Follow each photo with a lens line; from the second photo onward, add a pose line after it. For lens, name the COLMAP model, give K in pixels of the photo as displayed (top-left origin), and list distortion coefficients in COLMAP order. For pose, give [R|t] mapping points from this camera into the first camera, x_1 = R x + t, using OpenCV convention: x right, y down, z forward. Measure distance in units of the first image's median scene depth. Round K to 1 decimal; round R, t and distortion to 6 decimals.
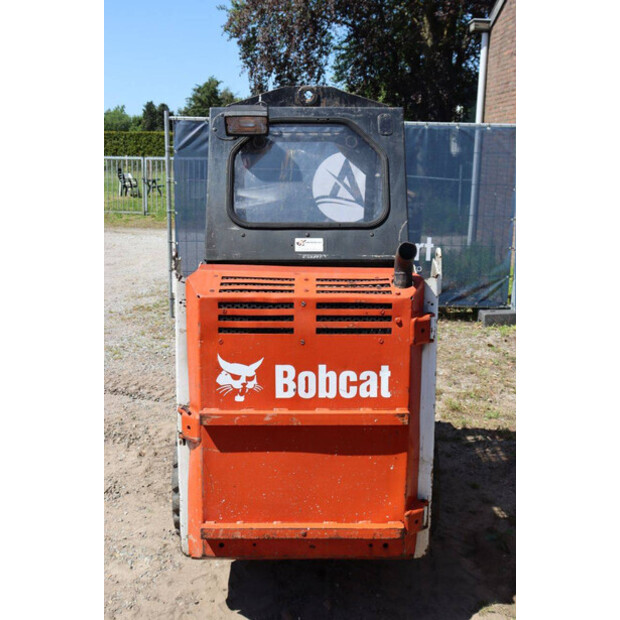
lens RADIAL K [[687.5, 0, 311.9], [0, 687.5, 308.5], [0, 0, 1]] dist [-0.017700, 0.000000]
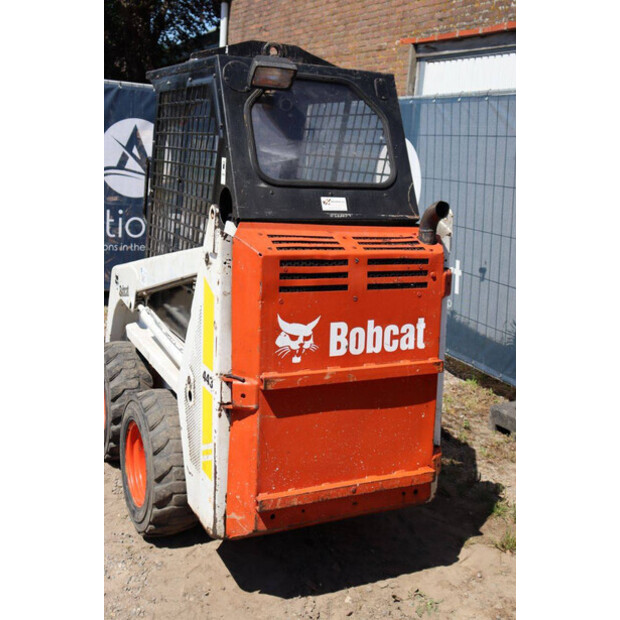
lens RADIAL K [[753.2, 0, 304.7], [0, 753.2, 307.7], [0, 0, 1]] dist [0.024457, 0.000000]
pose [[0.900953, -0.043959, 0.431685, -0.551480], [0.041520, 0.999024, 0.015076, 0.041977], [-0.431927, 0.004340, 0.901898, 0.033321]]
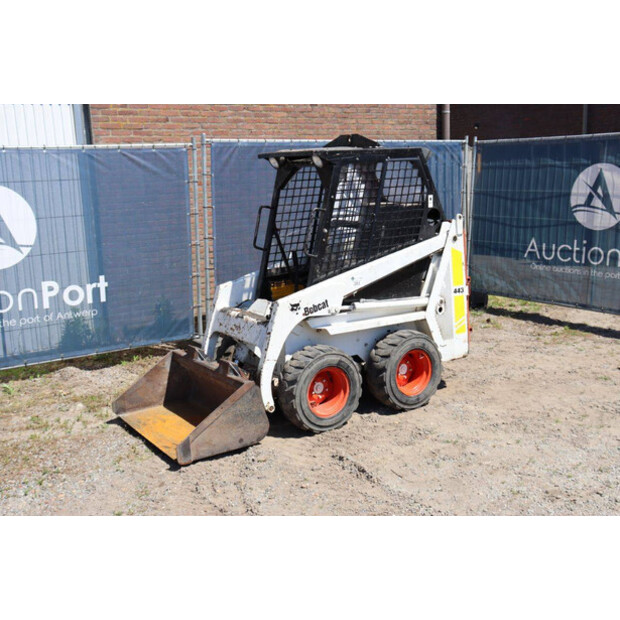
lens RADIAL K [[730.3, 0, 310.2], [0, 730.3, 302.1], [0, 0, 1]] dist [0.018976, 0.000000]
pose [[-0.549403, -0.142853, 0.823255, -1.931686], [0.211646, 0.929352, 0.302507, -0.641926], [-0.808308, 0.340437, -0.480355, 2.656308]]
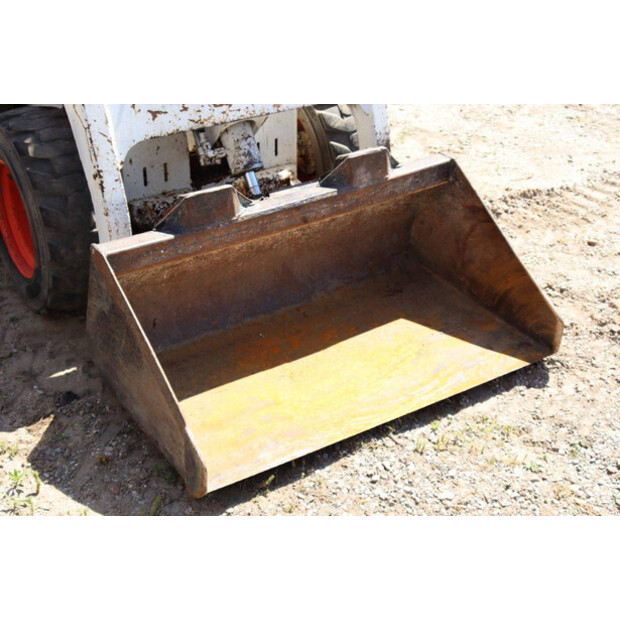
lens RADIAL K [[1002.5, 0, 312.9], [0, 1002.5, 290.0], [0, 0, 1]] dist [0.115011, 0.000000]
pose [[-0.834701, 0.251743, -0.489796, 0.553613], [-0.152668, 0.748761, 0.645018, -0.542337], [0.529119, 0.613174, -0.586559, 2.670921]]
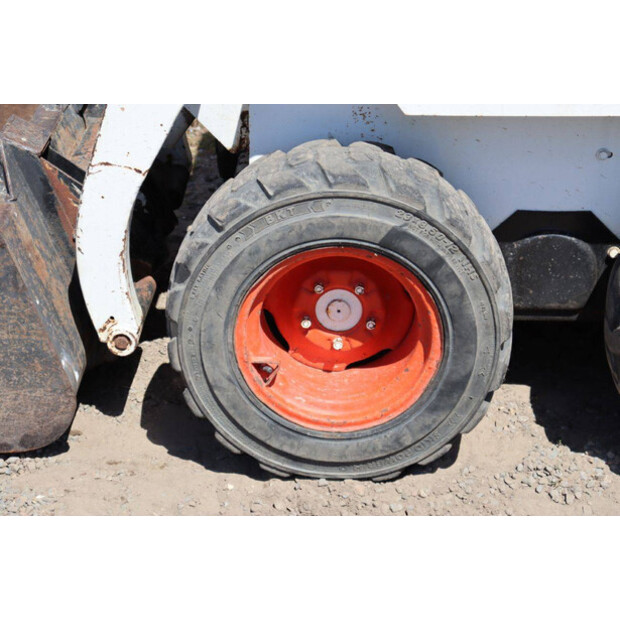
lens RADIAL K [[1371.9, 0, 314.9], [0, 1371.9, 316.1], [0, 0, 1]] dist [0.386970, 0.000000]
pose [[0.026348, -0.447223, 0.894034, -1.138008], [0.220384, 0.874939, 0.431176, -0.197531], [-0.975057, 0.185670, 0.121614, 1.578441]]
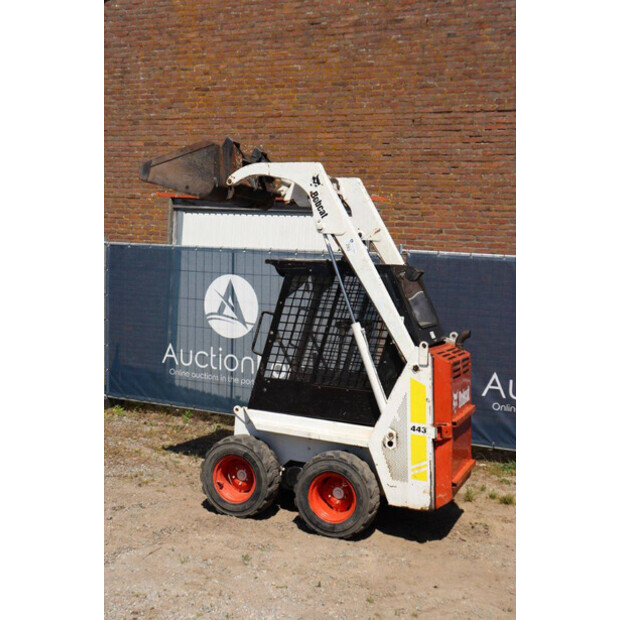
lens RADIAL K [[765.1, 0, 306.6], [0, 765.1, 309.9], [0, 0, 1]] dist [0.027689, 0.000000]
pose [[0.394054, -0.039247, 0.918249, -2.338522], [0.154407, 0.987715, -0.024045, -0.177932], [-0.906024, 0.151259, 0.395273, 0.459036]]
